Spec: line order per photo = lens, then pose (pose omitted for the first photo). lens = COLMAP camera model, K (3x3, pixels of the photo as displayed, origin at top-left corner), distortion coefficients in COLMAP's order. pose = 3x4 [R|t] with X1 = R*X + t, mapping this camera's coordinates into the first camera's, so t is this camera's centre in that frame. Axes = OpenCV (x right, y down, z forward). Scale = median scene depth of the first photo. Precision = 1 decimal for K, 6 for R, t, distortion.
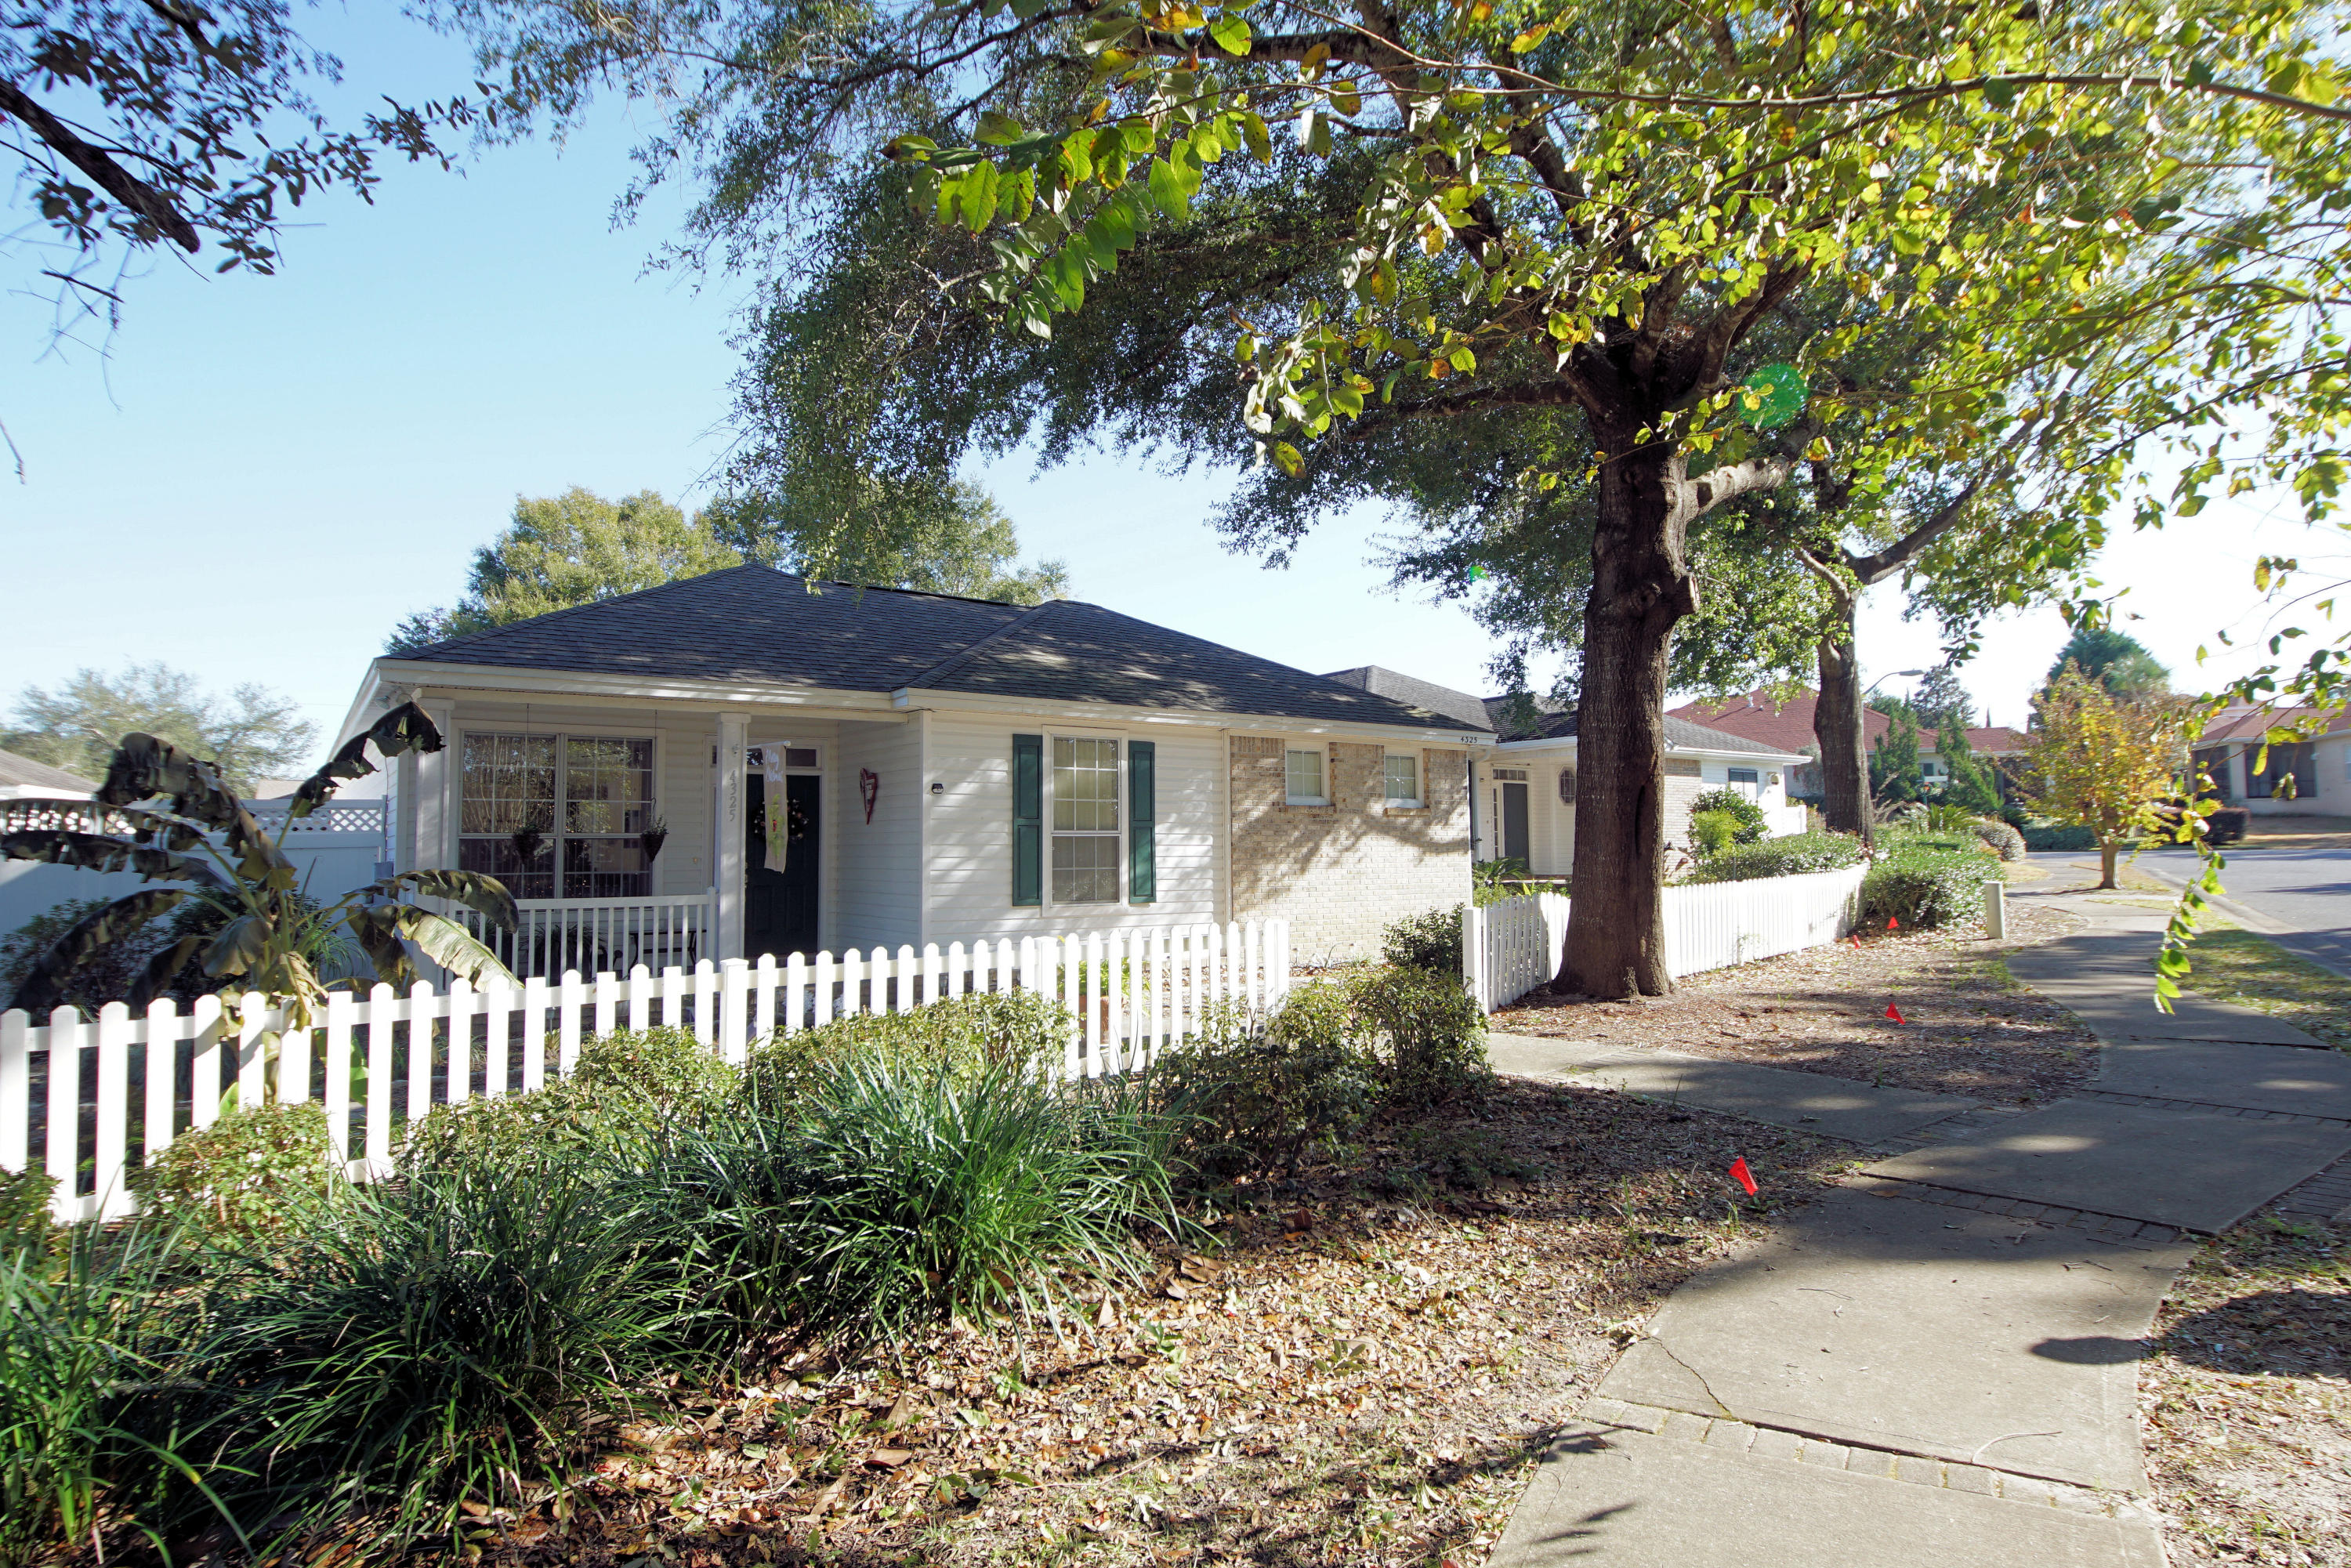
lens RADIAL K [[1257.1, 0, 1174.9], [0, 1257.1, 792.9], [0, 0, 1]] dist [0.028355, -0.026705]
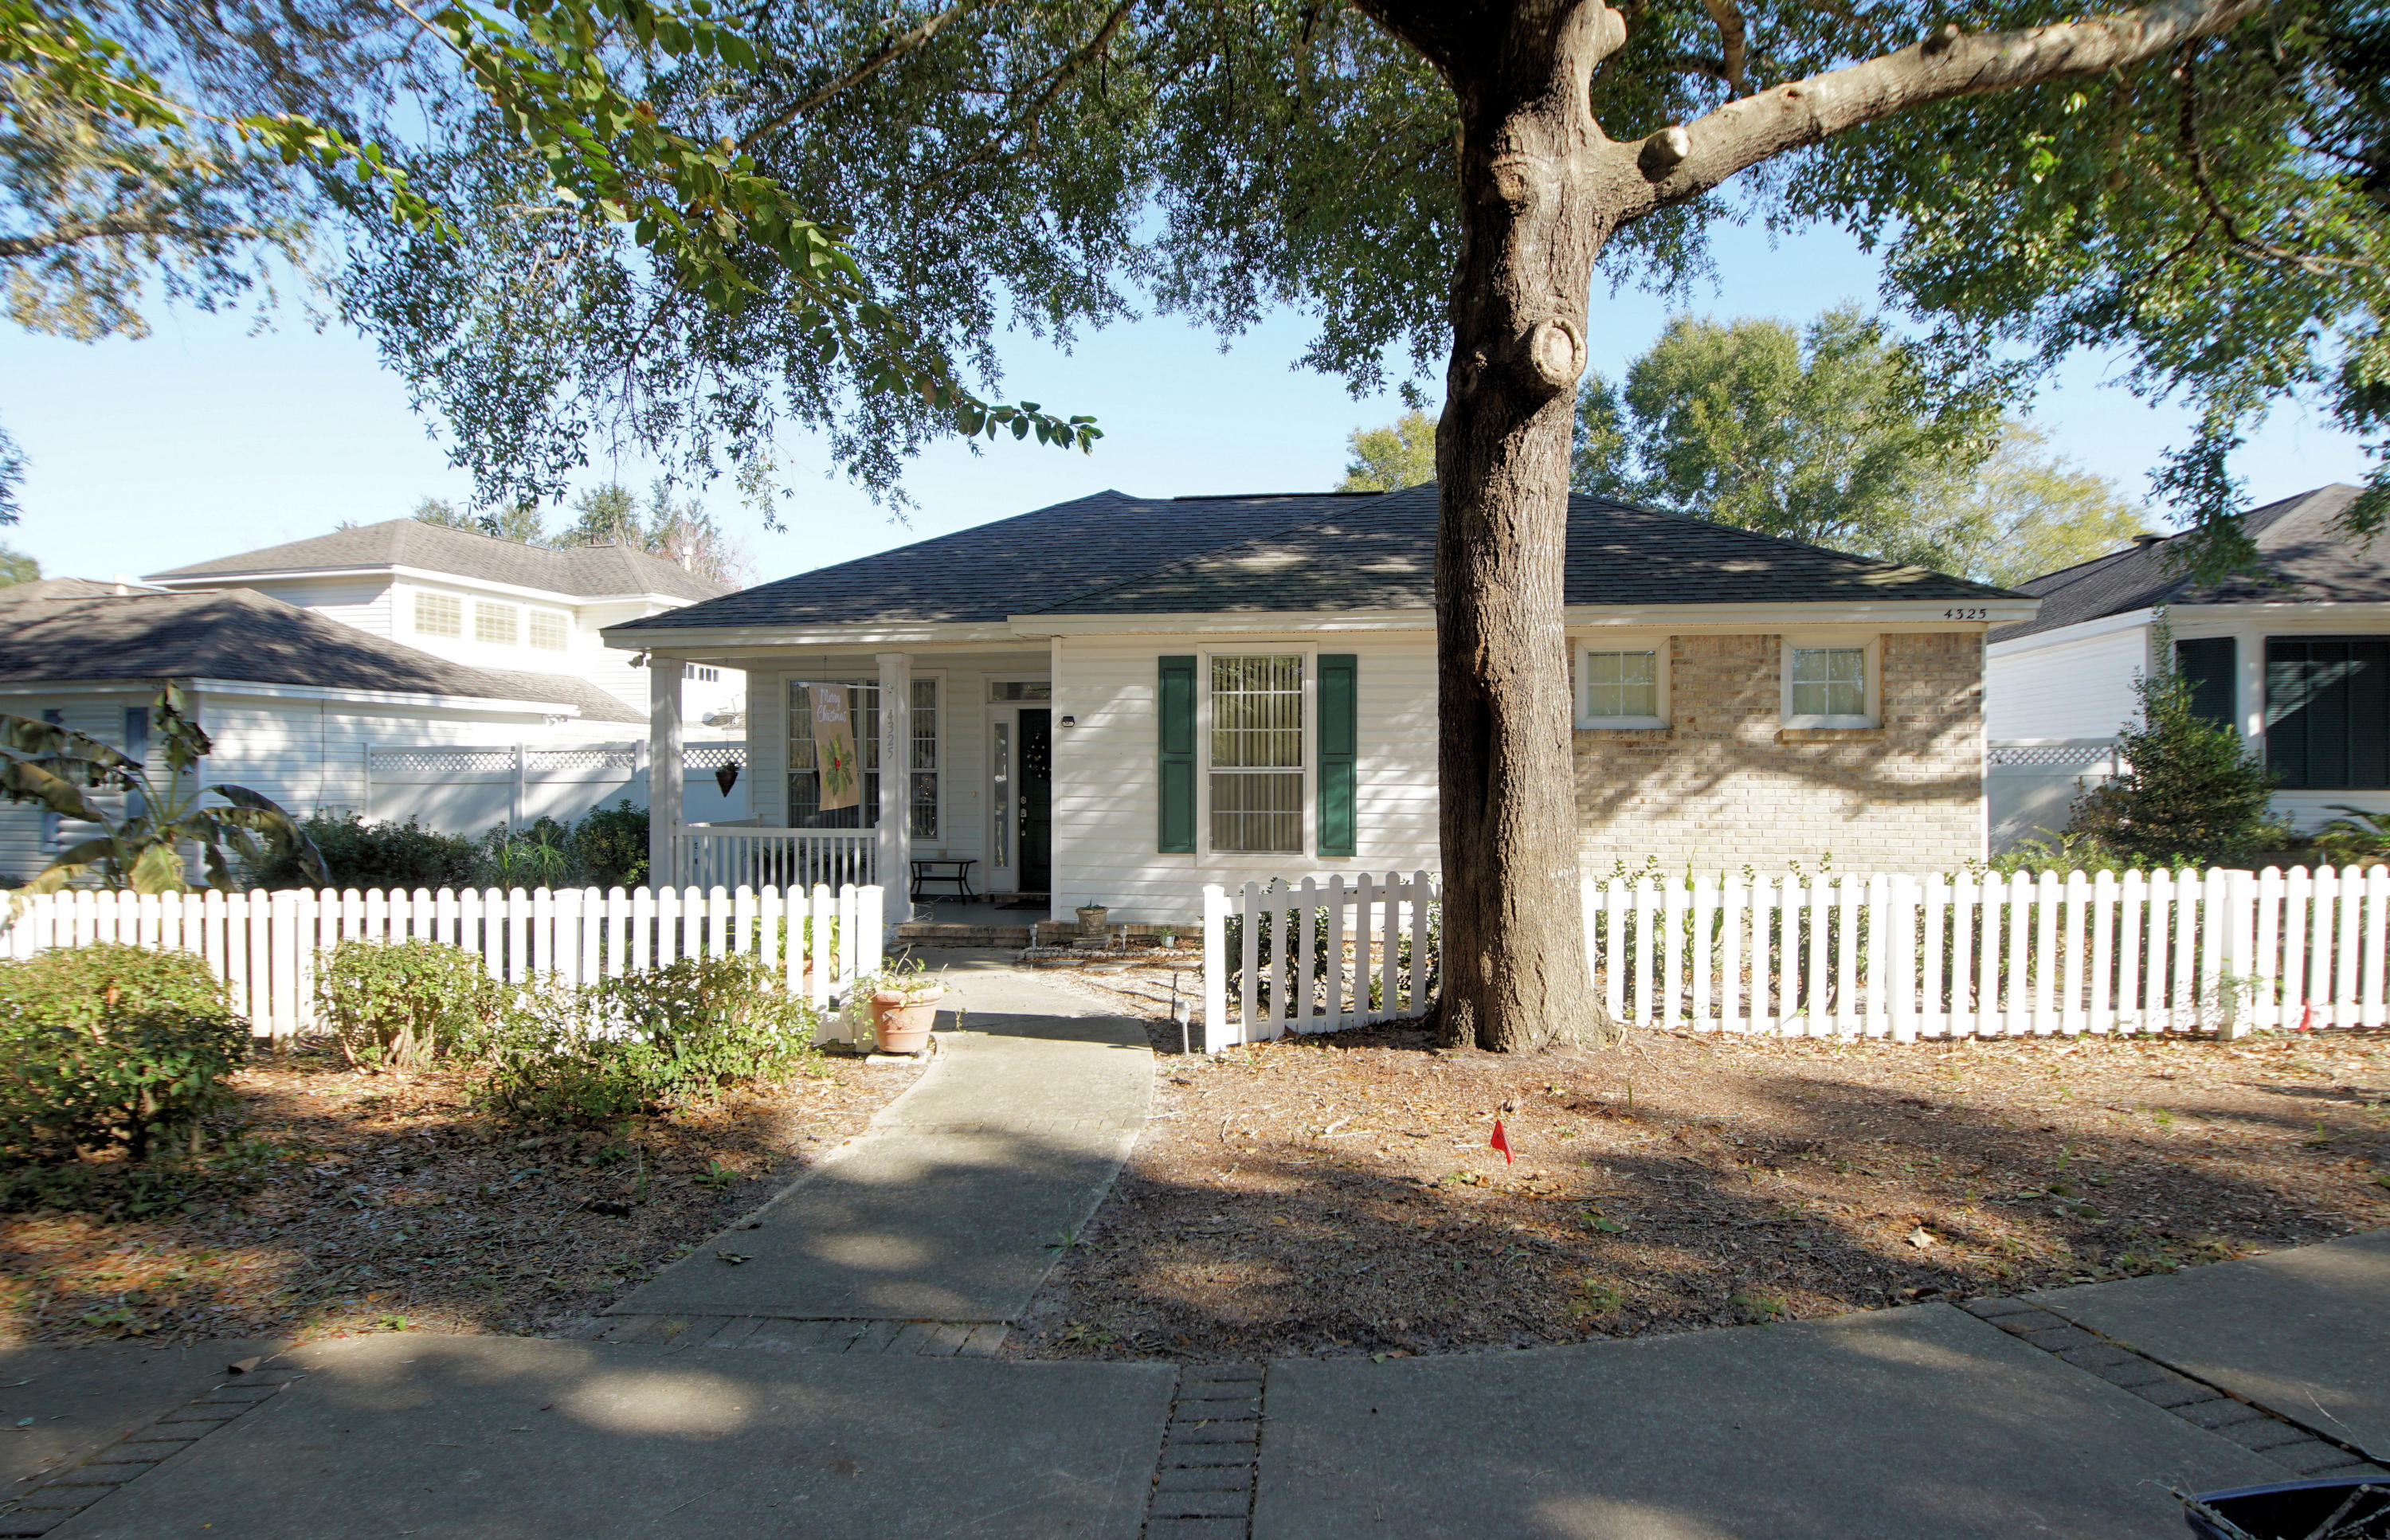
lens RADIAL K [[1330.1, 0, 1195.9], [0, 1330.1, 768.2], [0, 0, 1]] dist [-0.008459, -0.000939]
pose [[0.709086, 0.005268, -0.705103, 0.534429], [0.024550, 0.999181, 0.032154, 0.001820], [0.704695, -0.040110, 0.708376, 0.352929]]
